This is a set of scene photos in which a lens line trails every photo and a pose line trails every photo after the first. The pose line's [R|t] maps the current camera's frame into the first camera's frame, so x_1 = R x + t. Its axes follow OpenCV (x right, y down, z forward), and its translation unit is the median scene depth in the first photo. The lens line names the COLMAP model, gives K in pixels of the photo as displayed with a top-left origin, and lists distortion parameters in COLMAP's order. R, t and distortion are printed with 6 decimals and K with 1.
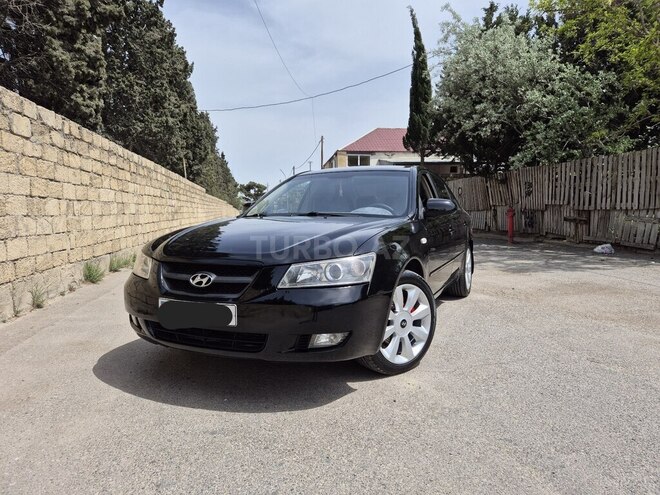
lens RADIAL K [[439.7, 0, 339.0], [0, 439.7, 251.8], [0, 0, 1]] dist [0.077470, -0.059752]
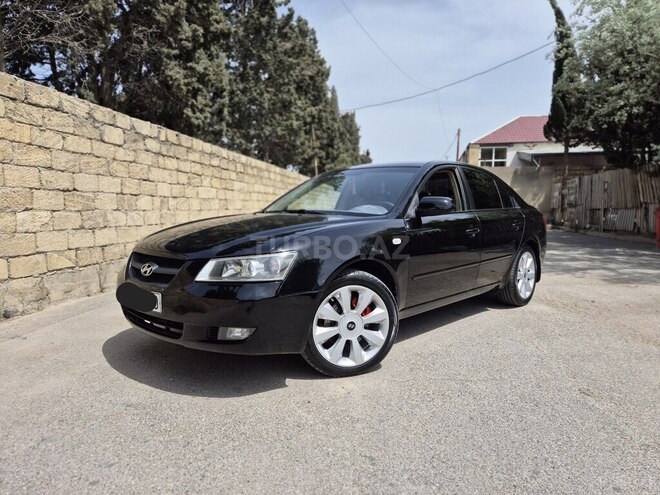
lens RADIAL K [[439.7, 0, 339.0], [0, 439.7, 251.8], [0, 0, 1]] dist [0.077470, -0.059752]
pose [[0.948615, 0.041305, -0.313724, 0.216383], [-0.038639, 0.999145, 0.014714, -0.006891], [0.314064, -0.001836, 0.949400, 0.037560]]
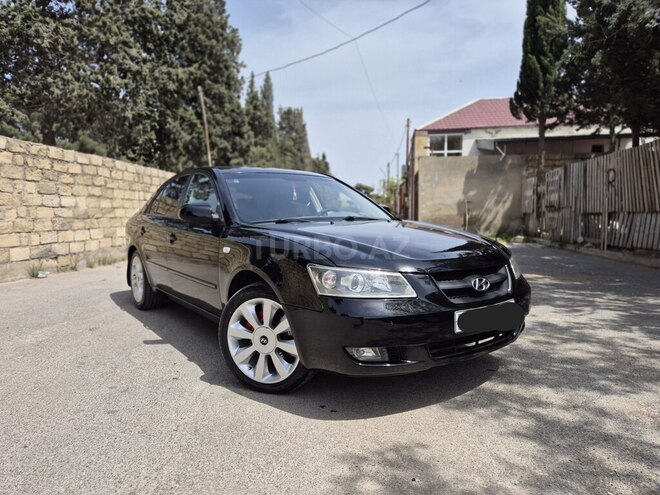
lens RADIAL K [[452.7, 0, 316.1], [0, 452.7, 267.5], [0, 0, 1]] dist [0.081355, -0.065957]
pose [[0.960066, 0.030200, -0.278138, 0.309995], [-0.022731, 0.999290, 0.030038, -0.119424], [0.278847, -0.022516, 0.960071, 1.223829]]
